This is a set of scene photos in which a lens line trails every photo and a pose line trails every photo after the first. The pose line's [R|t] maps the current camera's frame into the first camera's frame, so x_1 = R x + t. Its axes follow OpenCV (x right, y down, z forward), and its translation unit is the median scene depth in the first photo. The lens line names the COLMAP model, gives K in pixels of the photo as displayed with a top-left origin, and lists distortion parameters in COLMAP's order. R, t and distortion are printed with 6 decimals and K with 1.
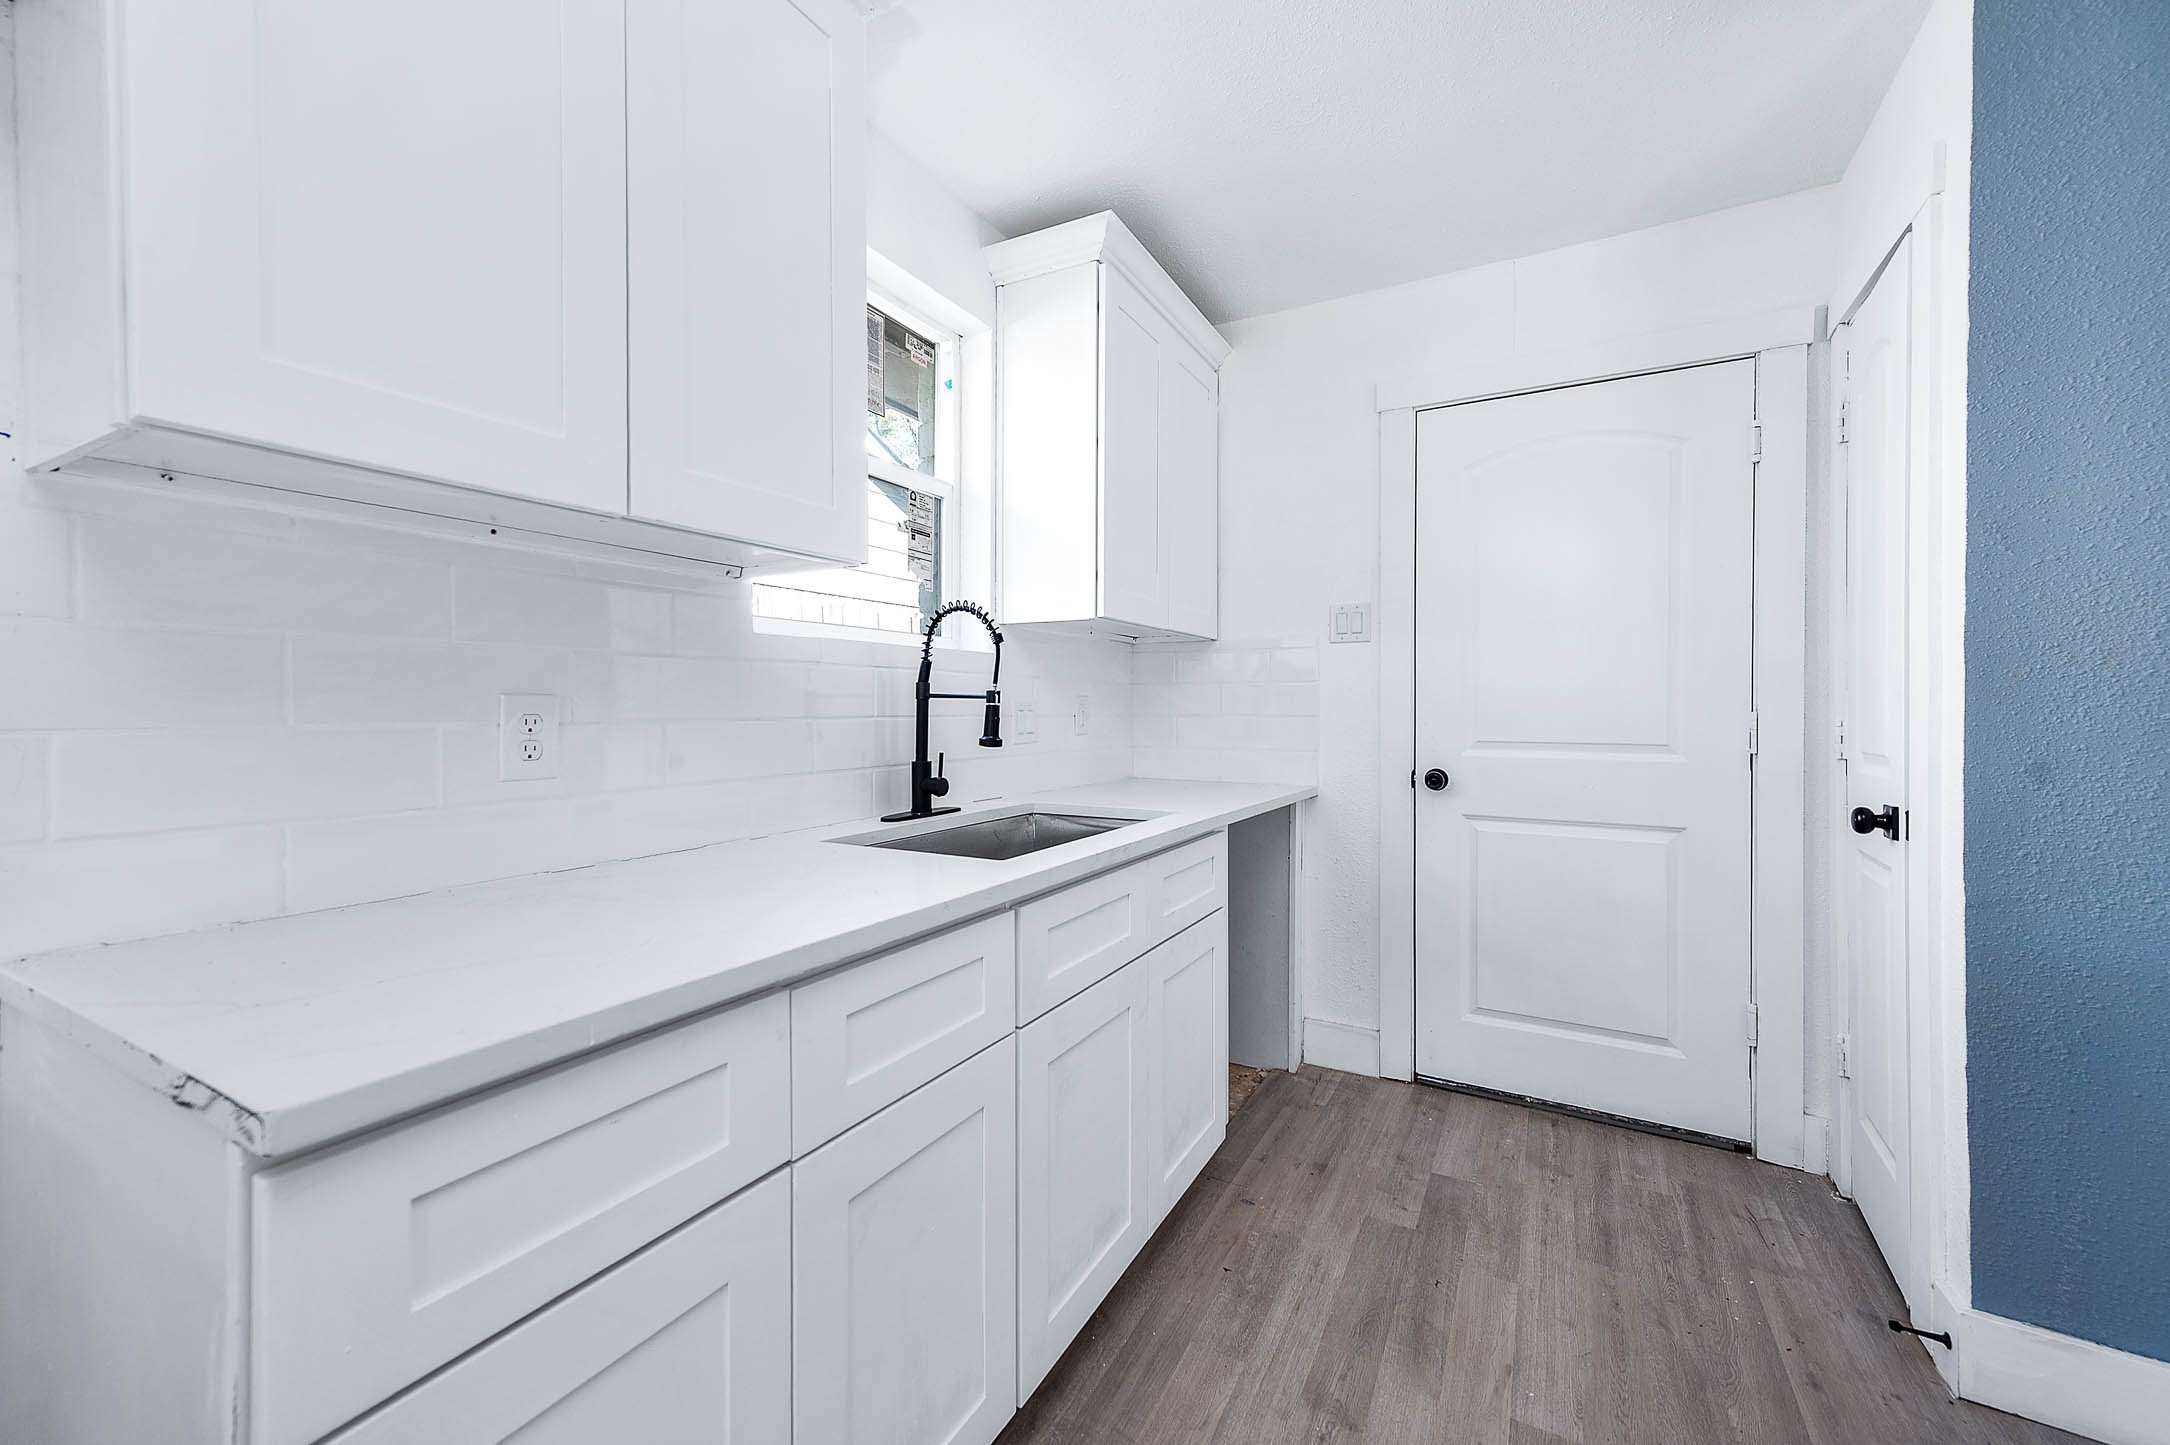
lens RADIAL K [[855.7, 0, 1077.7], [0, 855.7, 704.8], [0, 0, 1]] dist [0.009839, 0.000528]
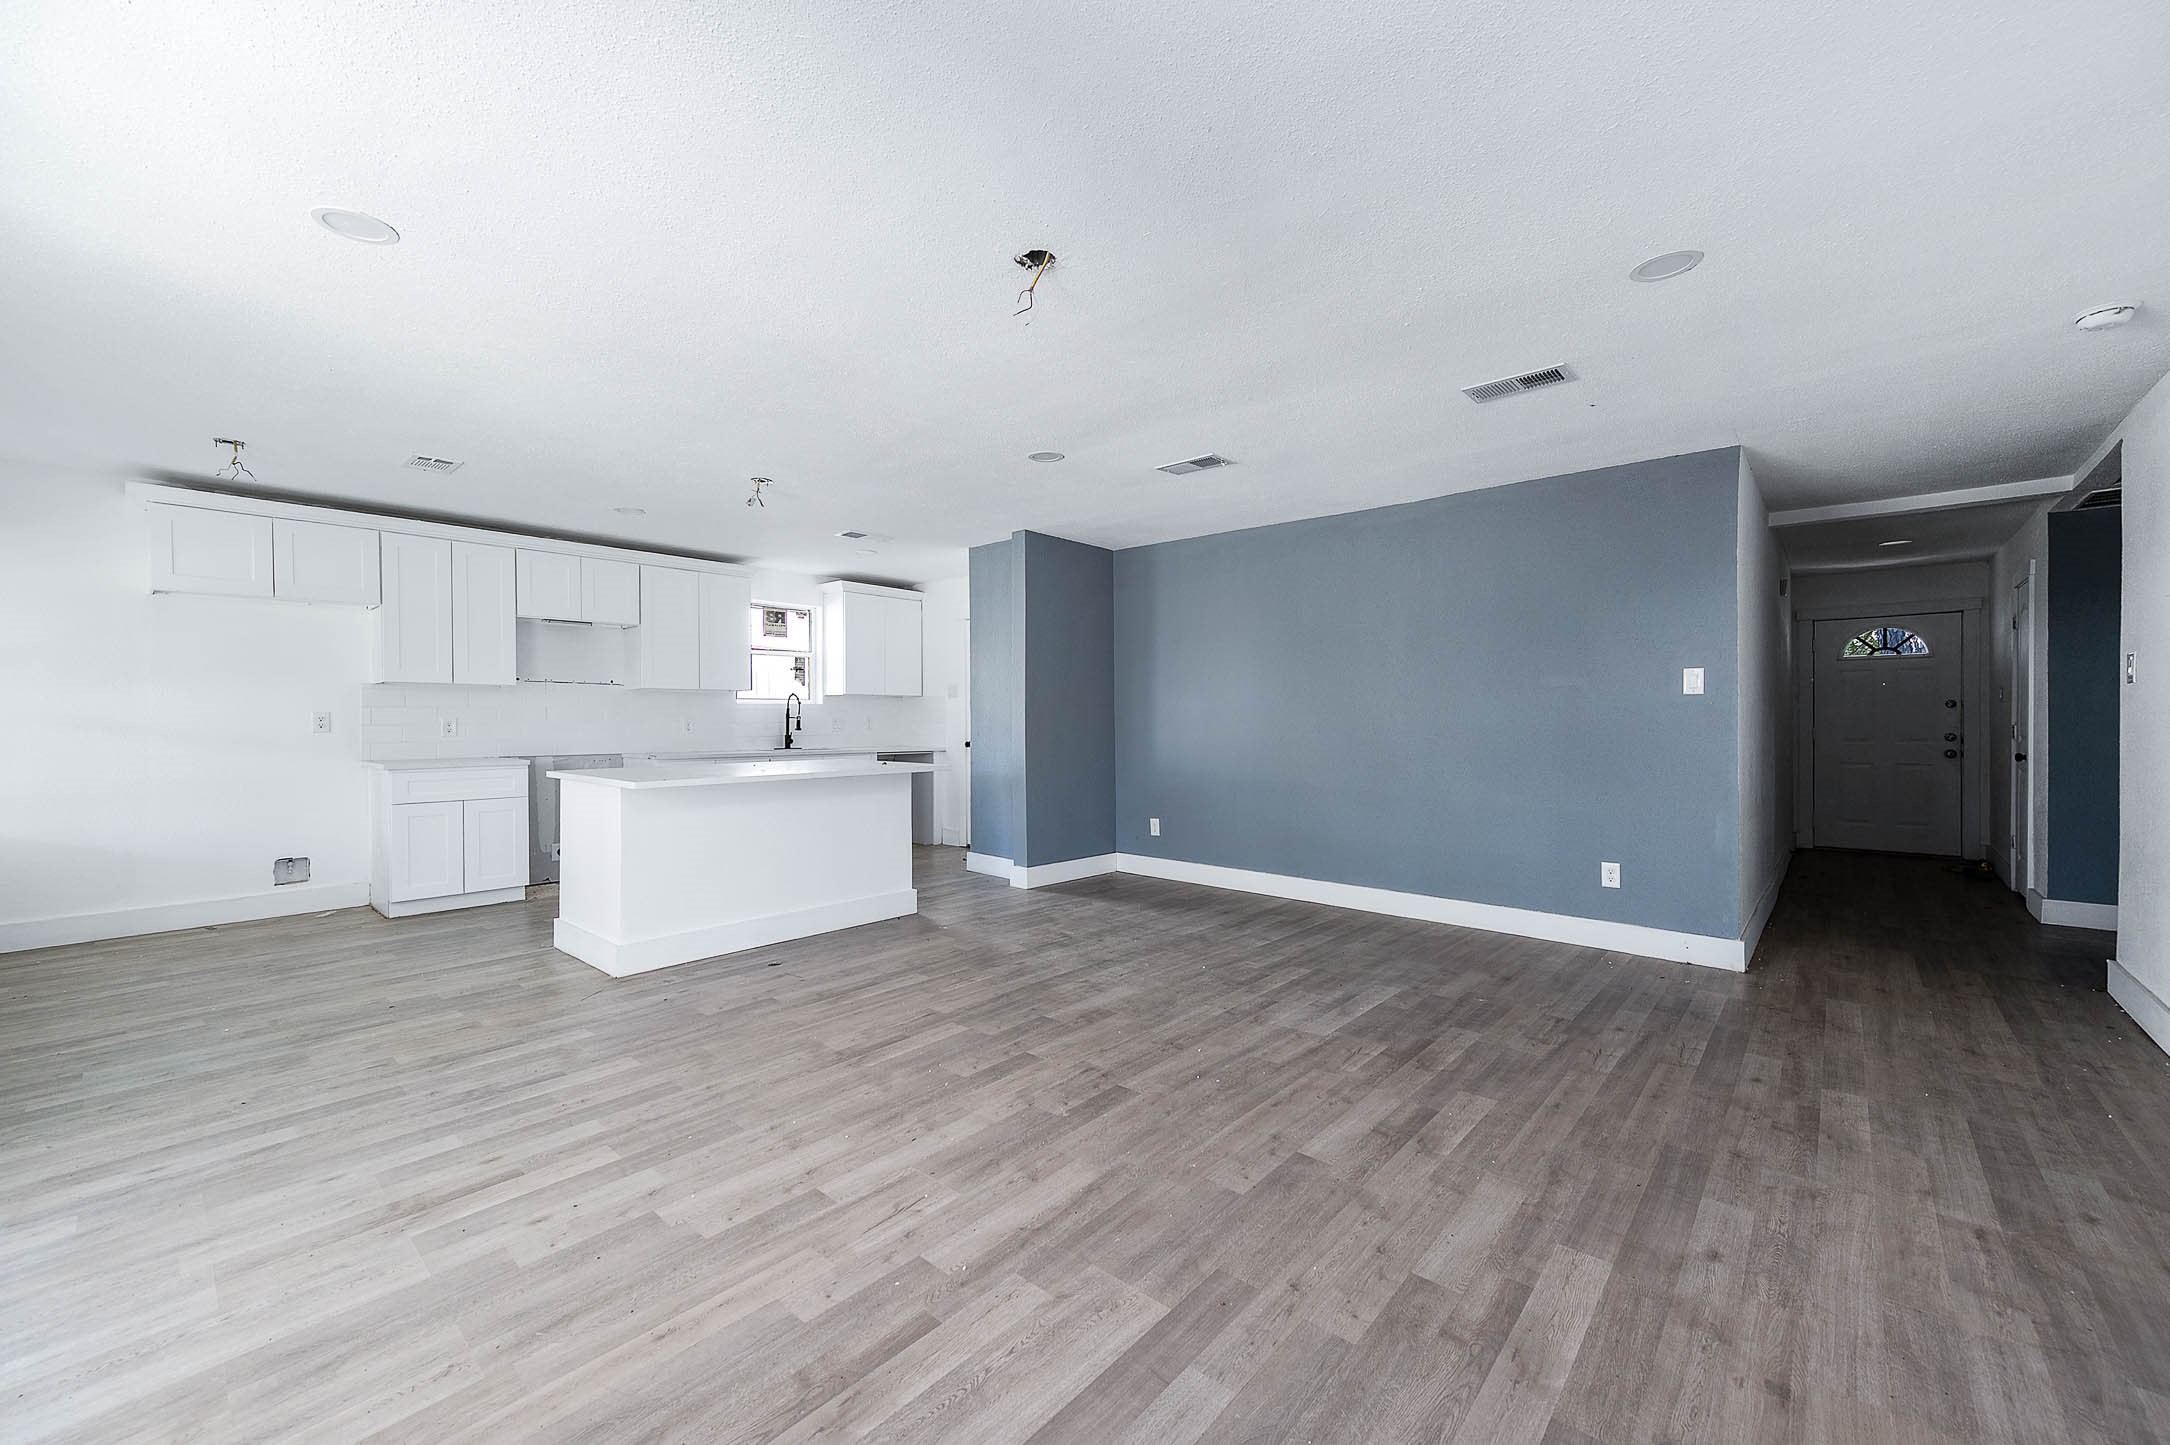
lens RADIAL K [[855.7, 0, 1084.2], [0, 855.7, 726.5], [0, 0, 1]] dist [0.009839, 0.000528]
pose [[0.975349, -0.003288, -0.220645, 1.822758], [0.005181, 0.999955, 0.008002, 0.005256], [0.220609, -0.008948, 0.975321, -2.265413]]
